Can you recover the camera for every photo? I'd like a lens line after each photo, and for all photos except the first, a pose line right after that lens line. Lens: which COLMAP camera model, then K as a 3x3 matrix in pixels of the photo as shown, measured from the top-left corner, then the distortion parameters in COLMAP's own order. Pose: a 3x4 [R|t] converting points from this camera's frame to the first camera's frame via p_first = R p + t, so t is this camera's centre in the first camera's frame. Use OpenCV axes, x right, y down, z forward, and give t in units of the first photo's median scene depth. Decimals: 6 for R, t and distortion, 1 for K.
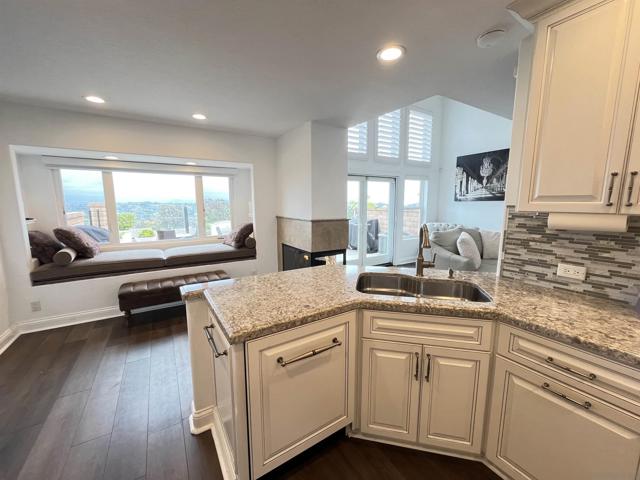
lens RADIAL K [[256.7, 0, 319.7], [0, 256.7, 242.0], [0, 0, 1]] dist [-0.007164, 0.001640]
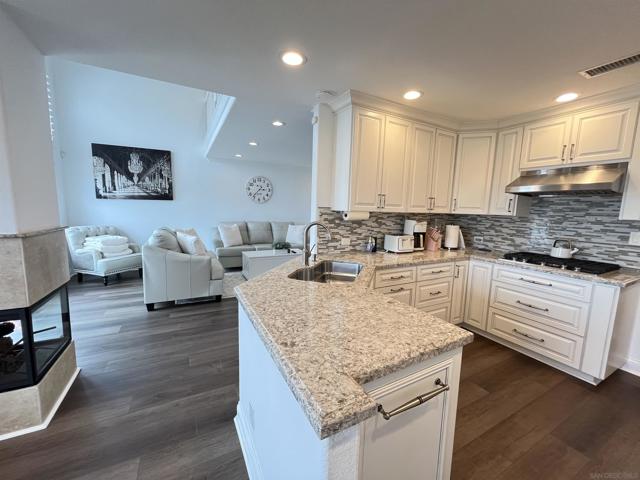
lens RADIAL K [[256.7, 0, 318.7], [0, 256.7, 239.0], [0, 0, 1]] dist [-0.007164, 0.001640]
pose [[0.075840, -0.117411, 0.990183, -0.593561], [0.122555, 0.986612, 0.107601, -0.085575], [-0.989560, 0.113191, 0.089214, 0.638407]]
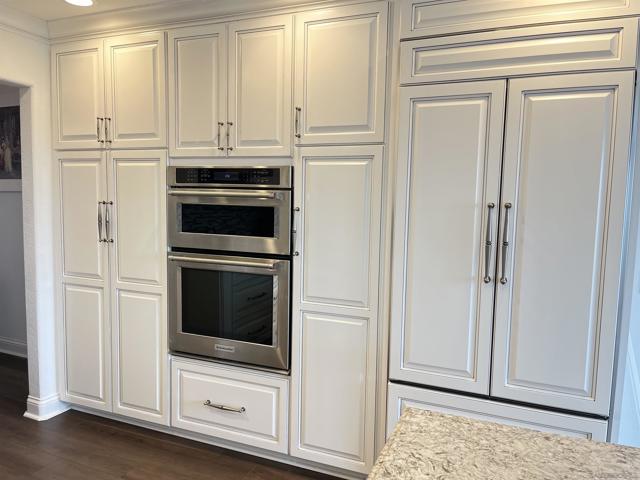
lens RADIAL K [[481.2, 0, 323.0], [0, 481.2, 246.1], [0, 0, 1]] dist [0.068894, -0.090881]
pose [[-0.819533, 0.038502, -0.571737, 0.222256], [-0.109150, 0.968984, 0.221710, -0.119671], [0.562541, 0.244104, -0.789912, 0.755418]]
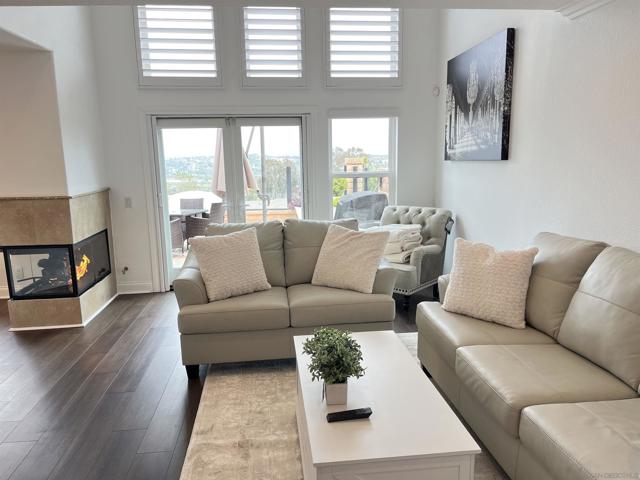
lens RADIAL K [[481.2, 0, 325.0], [0, 481.2, 243.5], [0, 0, 1]] dist [0.068894, -0.090881]
pose [[0.903230, 0.064462, -0.424288, 1.810408], [-0.051063, 0.997774, 0.042888, -0.090724], [0.426108, -0.017072, 0.904511, 0.302501]]
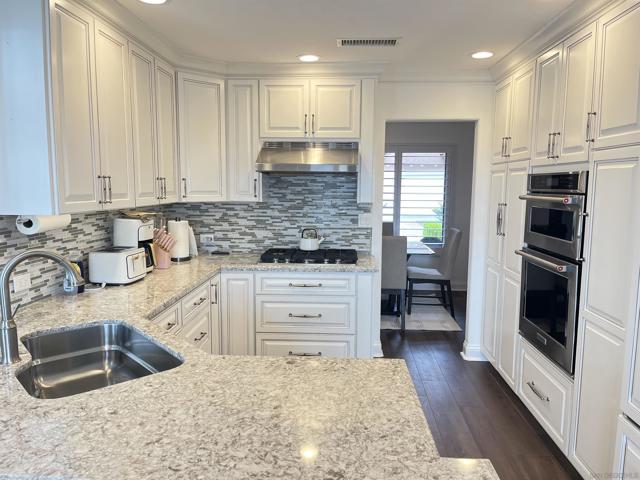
lens RADIAL K [[481.2, 0, 319.1], [0, 481.2, 244.0], [0, 0, 1]] dist [0.068894, -0.090881]
pose [[-0.811170, -0.076447, 0.579792, -0.454657], [0.083093, 0.966294, 0.243662, -0.197152], [-0.578876, 0.245828, -0.777477, 1.026157]]
